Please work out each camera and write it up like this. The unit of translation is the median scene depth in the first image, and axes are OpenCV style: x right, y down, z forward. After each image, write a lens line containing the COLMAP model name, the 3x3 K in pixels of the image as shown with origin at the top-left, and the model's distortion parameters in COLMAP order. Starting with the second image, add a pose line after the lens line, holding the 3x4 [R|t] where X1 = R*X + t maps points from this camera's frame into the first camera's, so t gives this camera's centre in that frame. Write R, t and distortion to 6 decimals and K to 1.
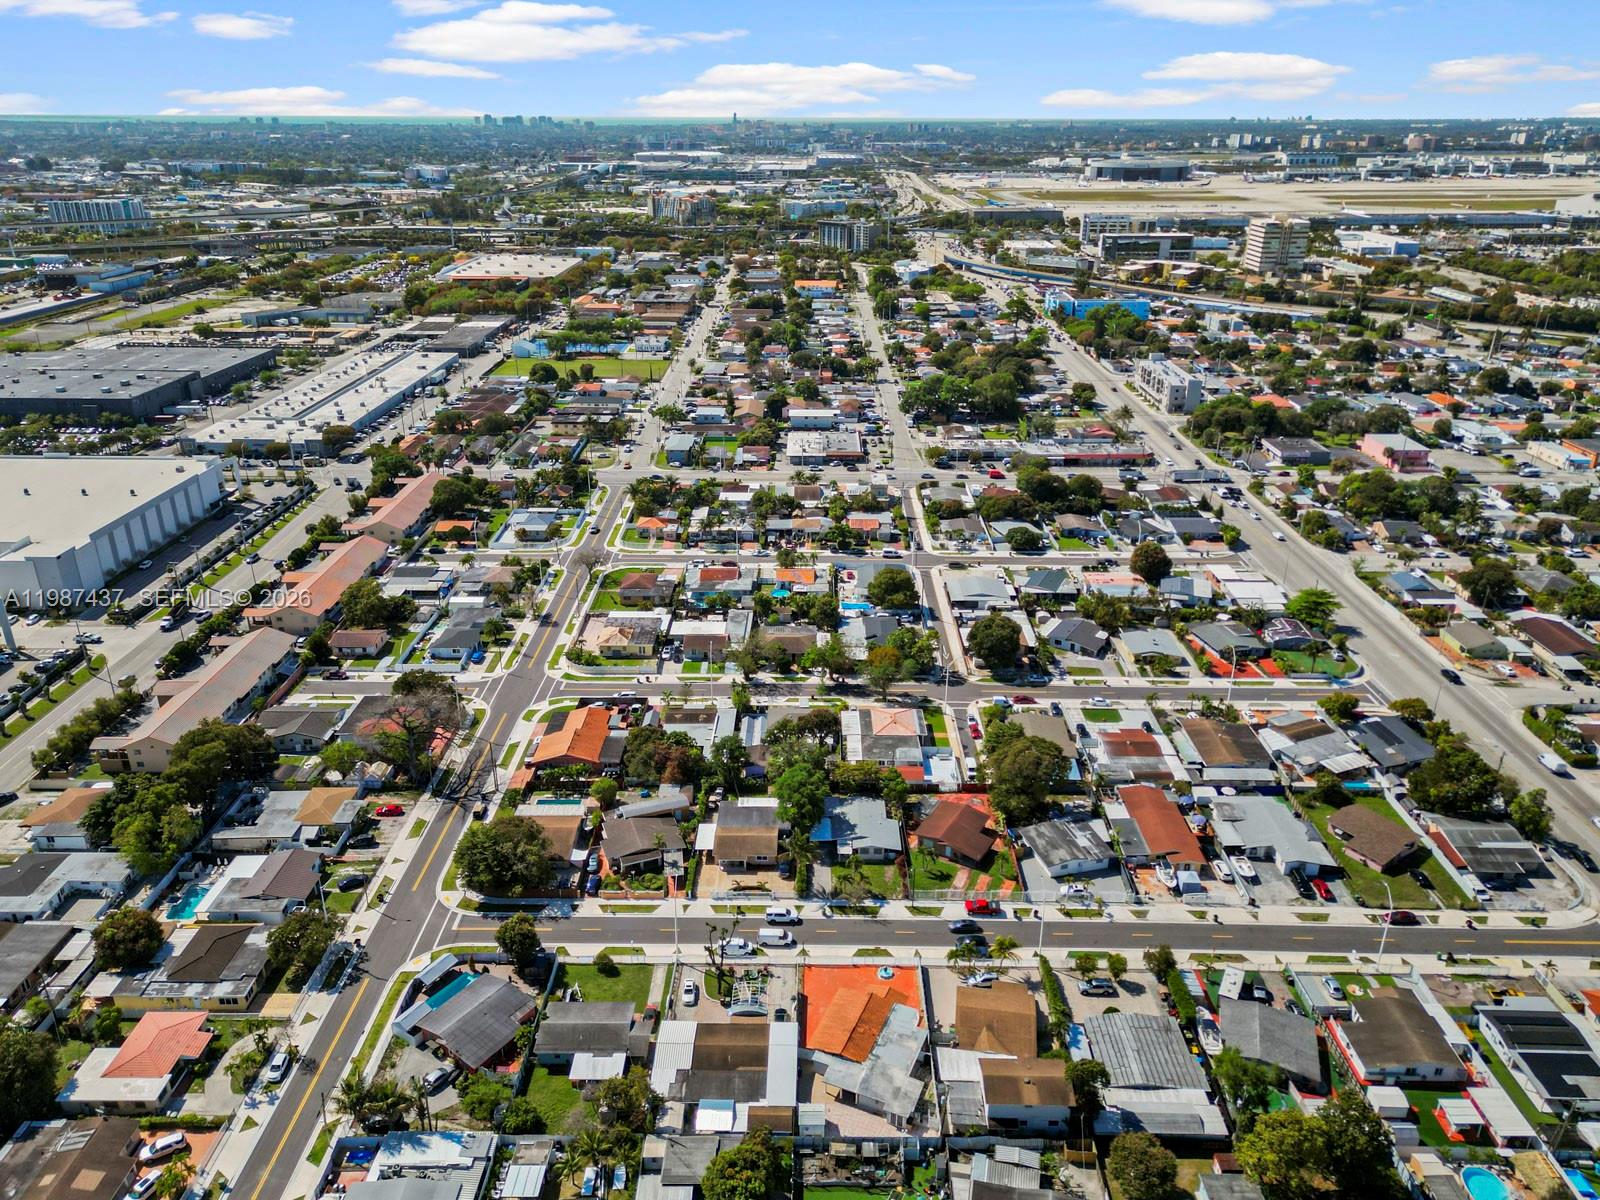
lens RADIAL K [[1137.3, 0, 804.0], [0, 1137.3, 569.5], [0, 0, 1]] dist [0.060808, -0.045938]
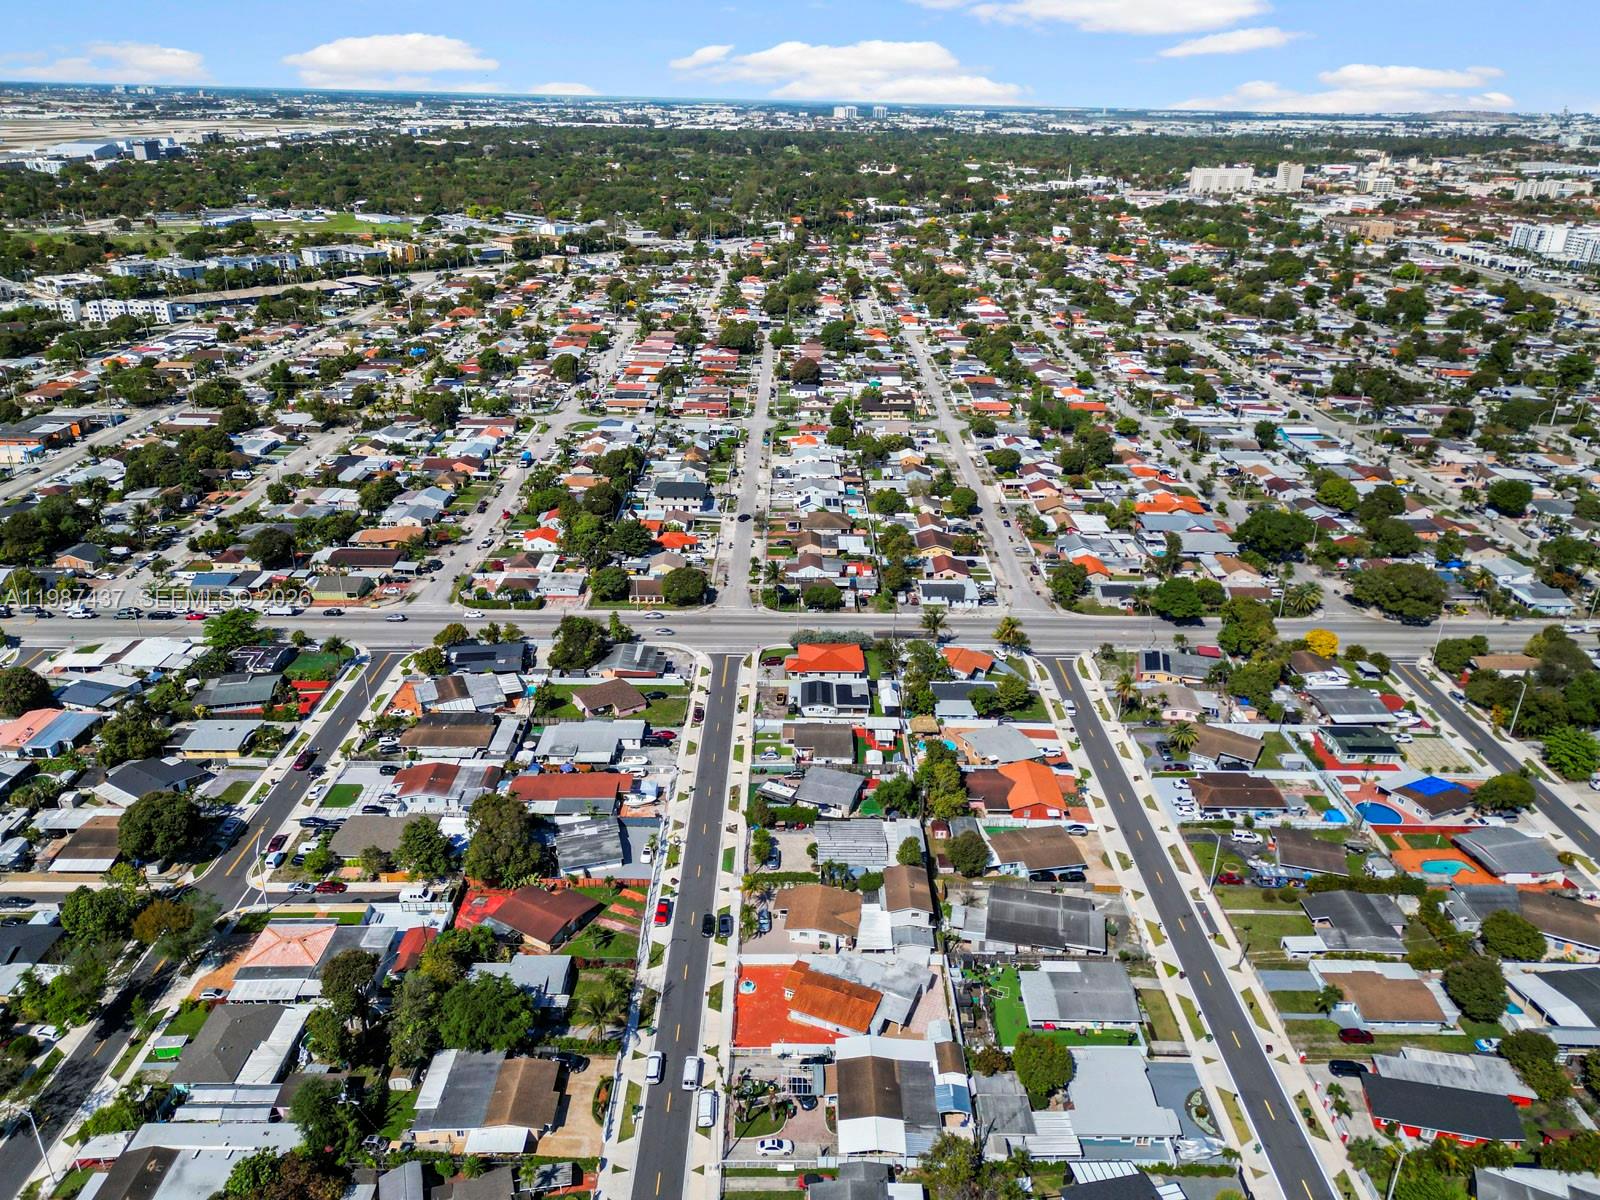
lens RADIAL K [[1105.5, 0, 800.0], [0, 1105.5, 600.0], [0, 0, 1]] dist [0.114345, -0.146179]
pose [[-0.013798, -0.410893, 0.911579, -0.649572], [0.353377, 0.850831, 0.388859, -0.293722], [-0.935379, 0.327497, 0.133460, 0.652888]]
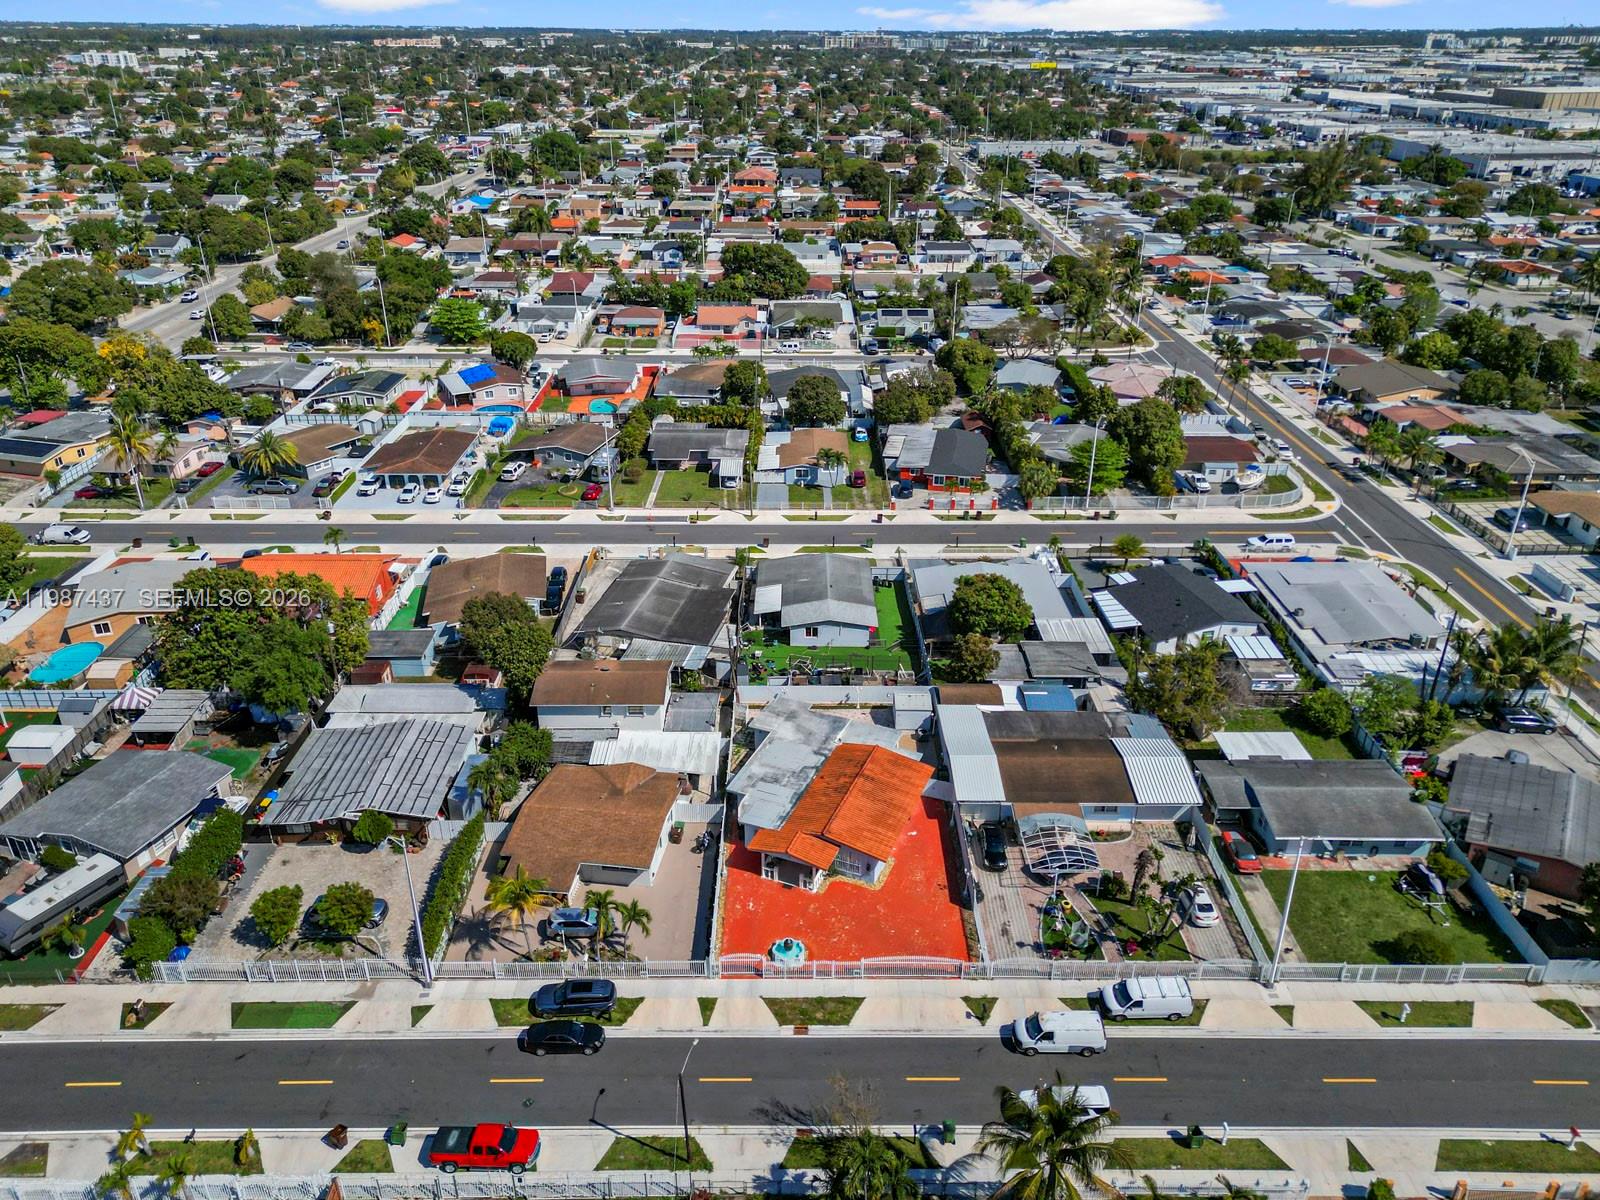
lens RADIAL K [[1105.5, 0, 800.0], [0, 1105.5, 600.0], [0, 0, 1]] dist [0.114345, -0.146179]
pose [[-0.999924, 0.000436, -0.012335, 0.066205], [-0.008955, 0.662158, 0.749311, -0.065666], [0.008494, 0.749364, -0.662104, 1.096772]]
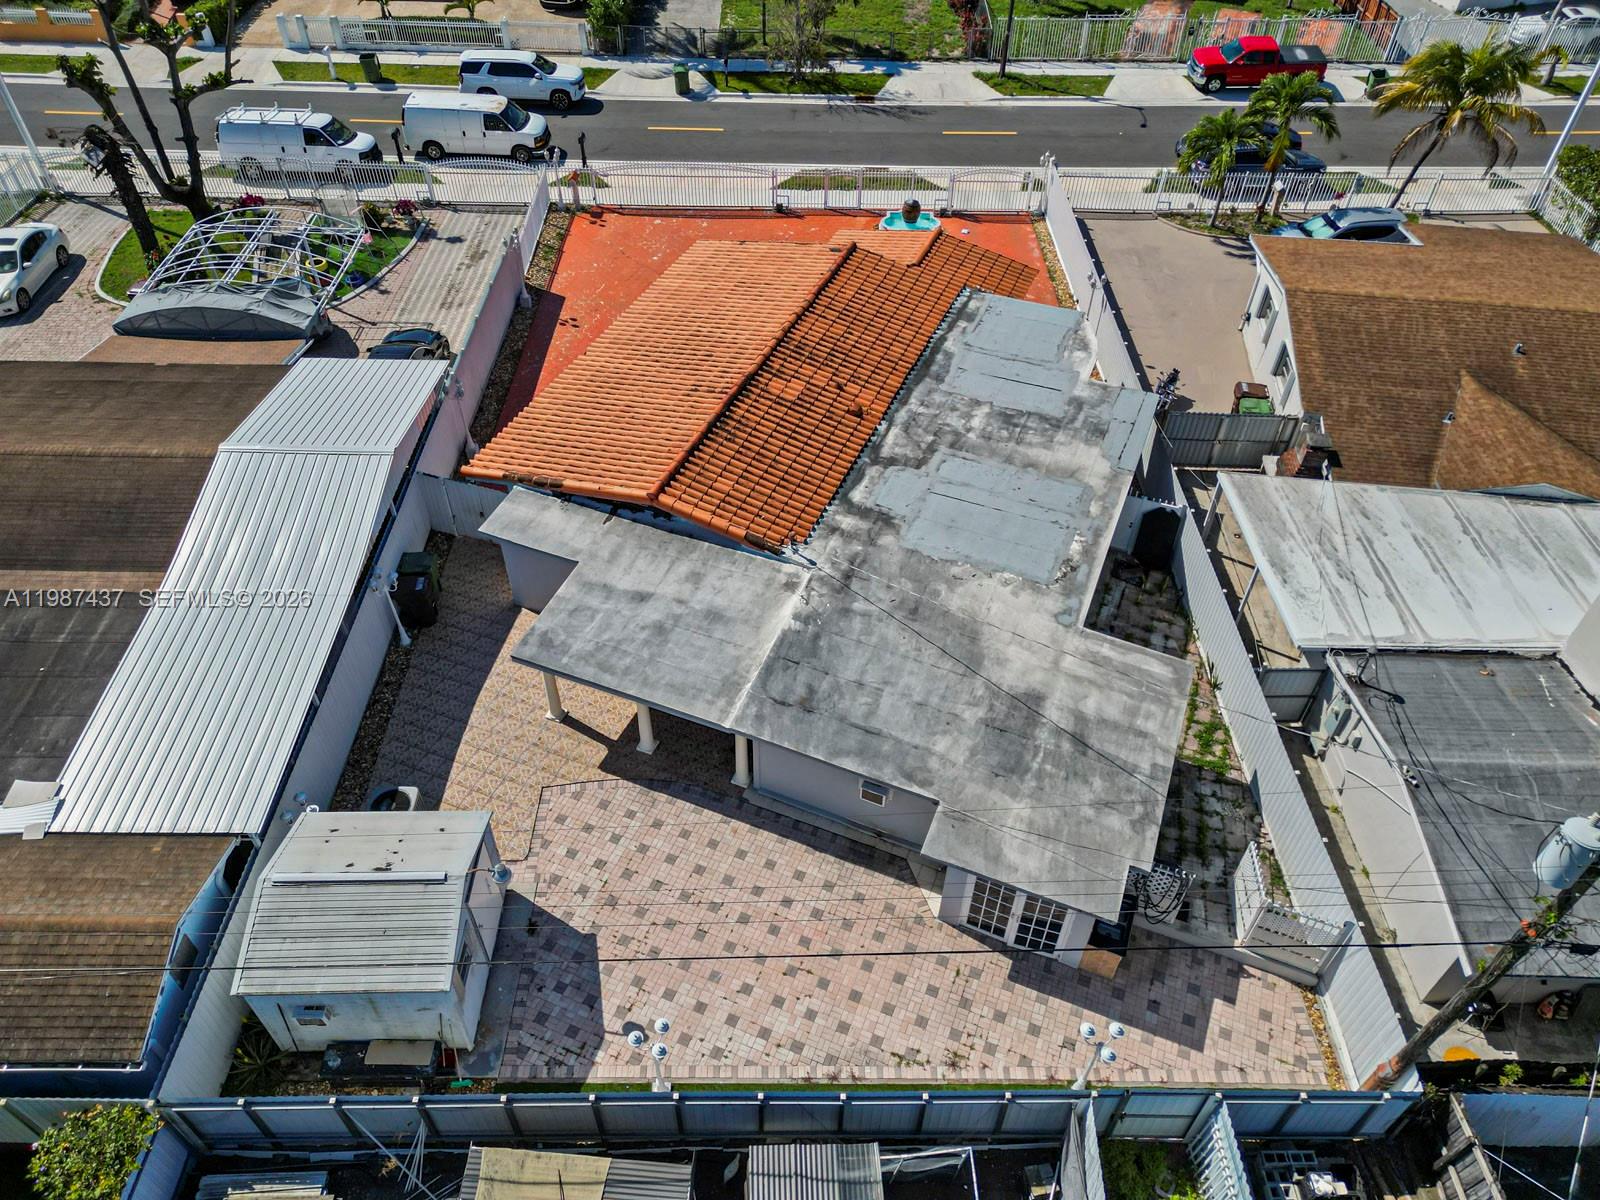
lens RADIAL K [[1137.3, 0, 804.0], [0, 1137.3, 569.5], [0, 0, 1]] dist [0.060808, -0.045938]
pose [[0.999747, 0.002988, 0.022308, 0.040588], [-0.010960, 0.930327, 0.366567, 0.305289], [-0.019658, -0.366719, 0.930124, 0.695830]]
